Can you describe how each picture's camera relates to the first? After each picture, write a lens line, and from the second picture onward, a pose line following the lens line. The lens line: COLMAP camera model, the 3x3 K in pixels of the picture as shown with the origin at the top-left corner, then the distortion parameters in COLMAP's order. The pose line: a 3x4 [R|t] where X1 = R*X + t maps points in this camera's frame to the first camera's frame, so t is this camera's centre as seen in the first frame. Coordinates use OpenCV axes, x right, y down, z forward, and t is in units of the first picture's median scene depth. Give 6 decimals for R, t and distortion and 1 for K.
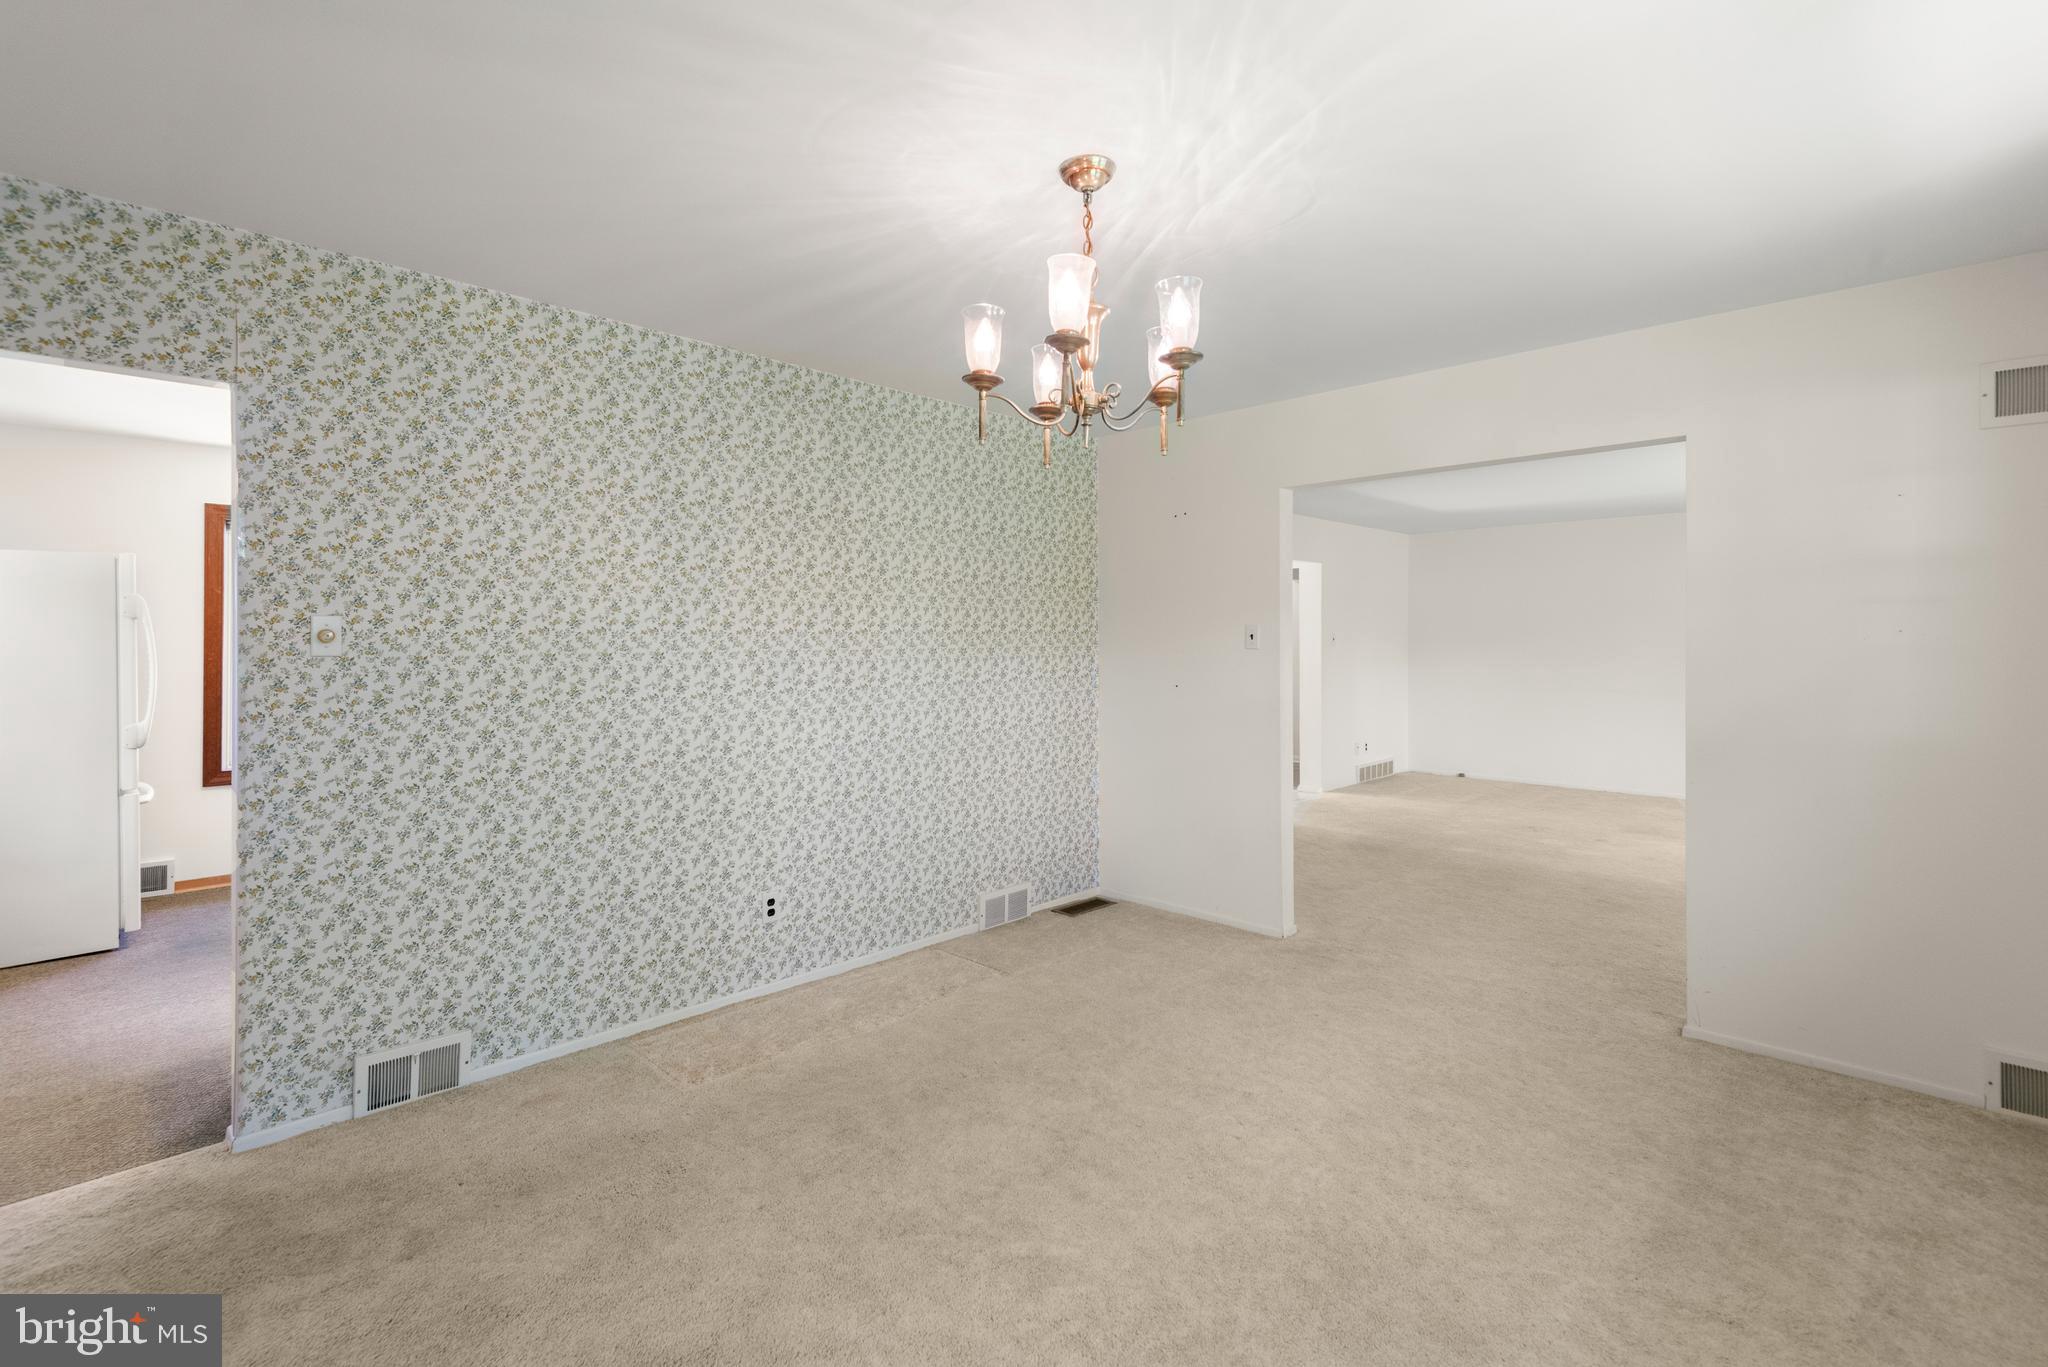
lens RADIAL K [[939.0, 0, 1028.9], [0, 939.0, 667.7], [0, 0, 1]] dist [0.021628, -0.007004]
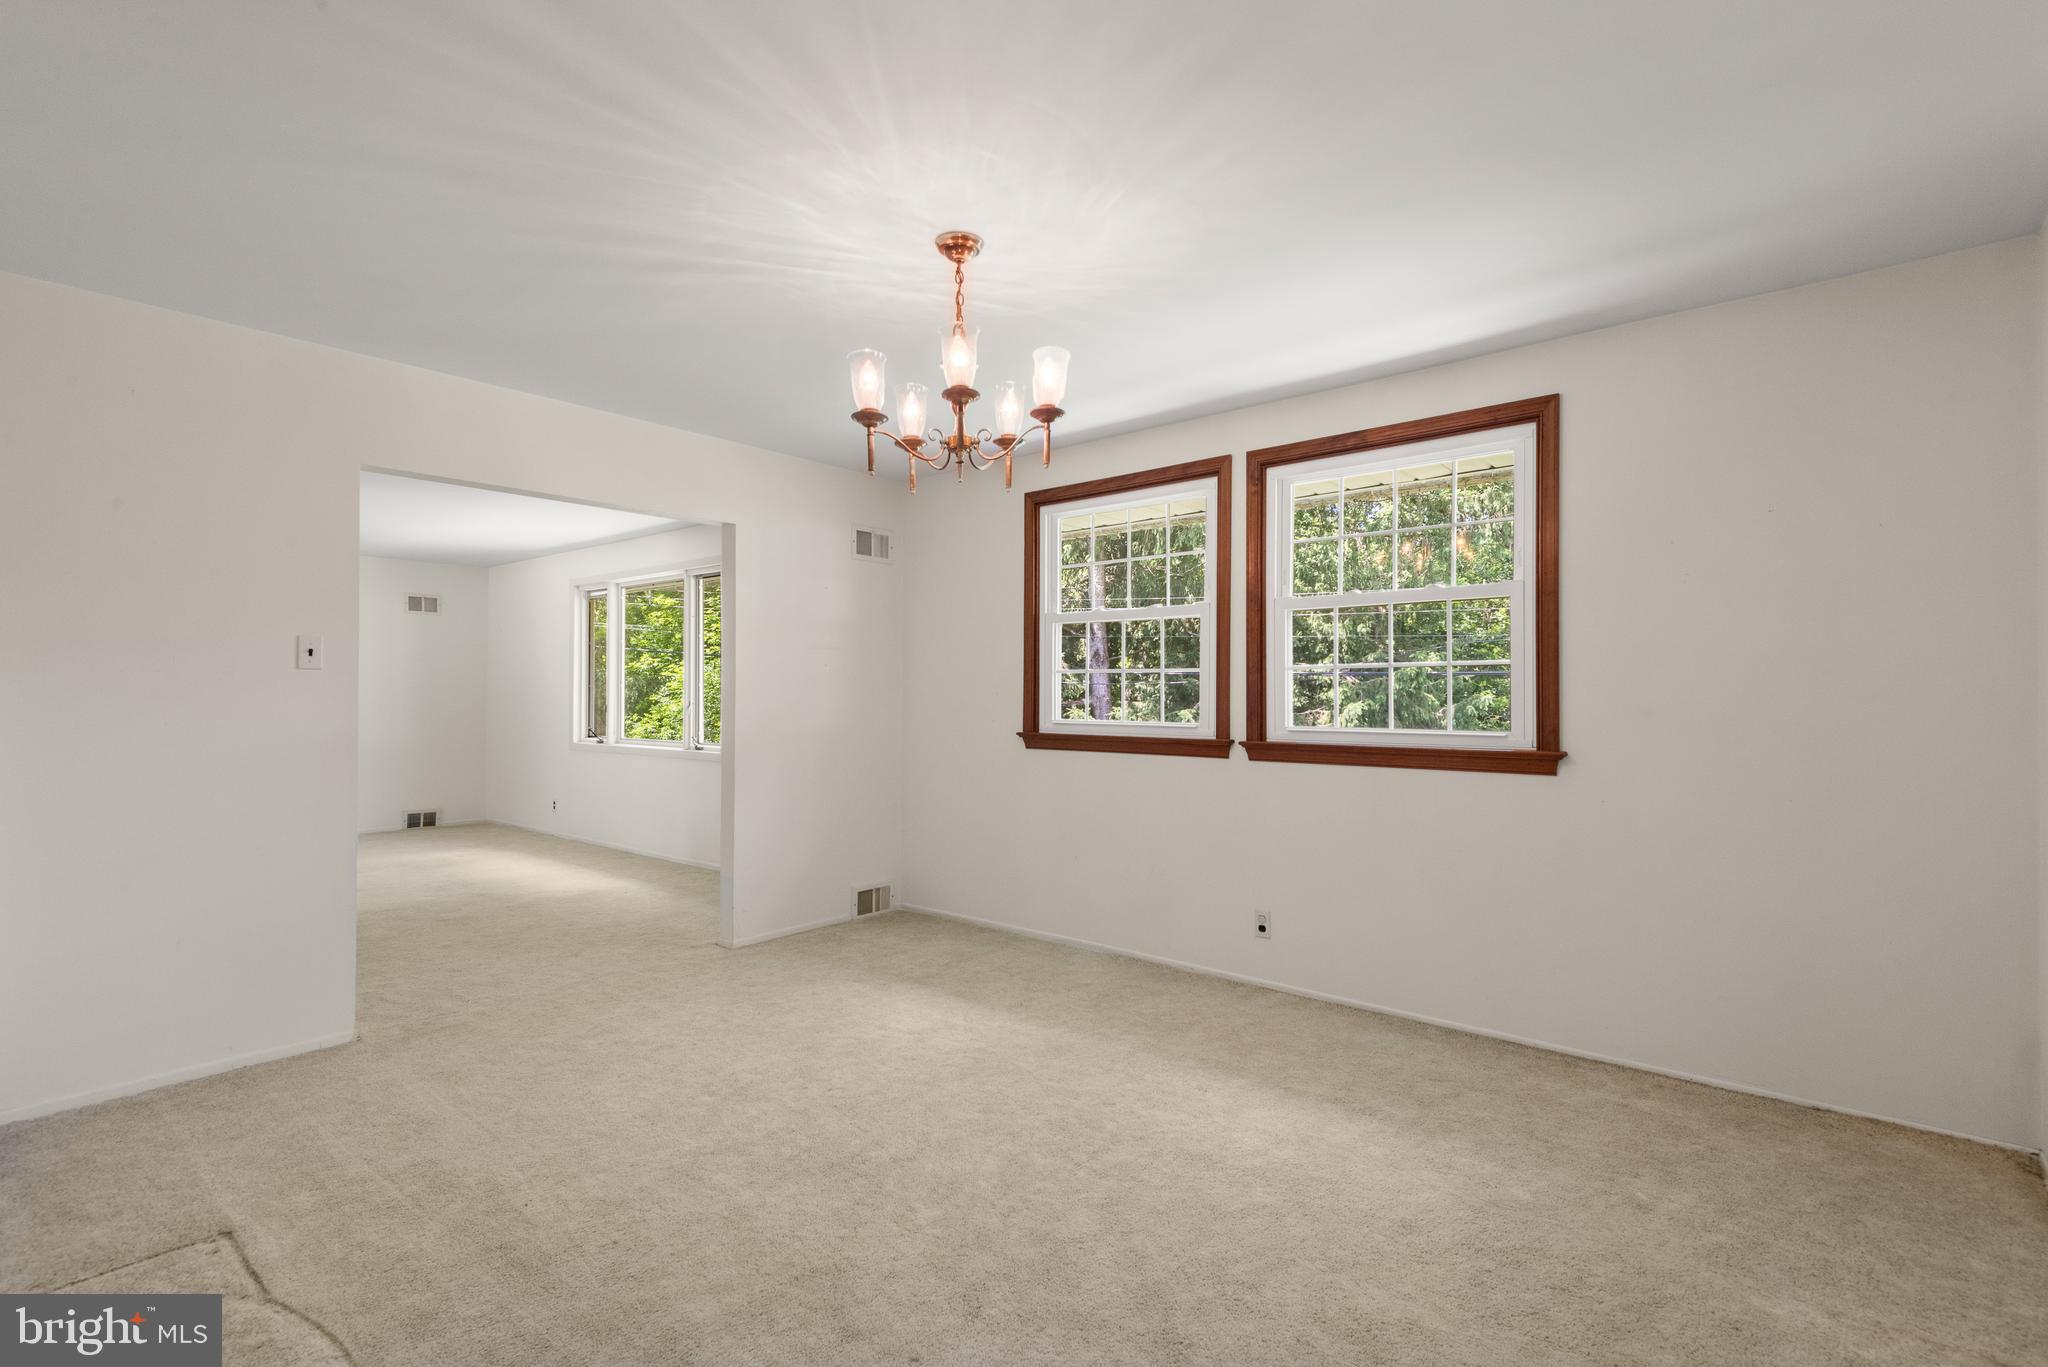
lens RADIAL K [[939.0, 0, 1013.0], [0, 939.0, 680.1], [0, 0, 1]] dist [0.021628, -0.007004]
pose [[-0.060788, 0.014952, 0.998039, -0.908768], [0.026469, 0.999560, -0.013363, 0.022520], [-0.997800, 0.025604, -0.061157, 0.809164]]
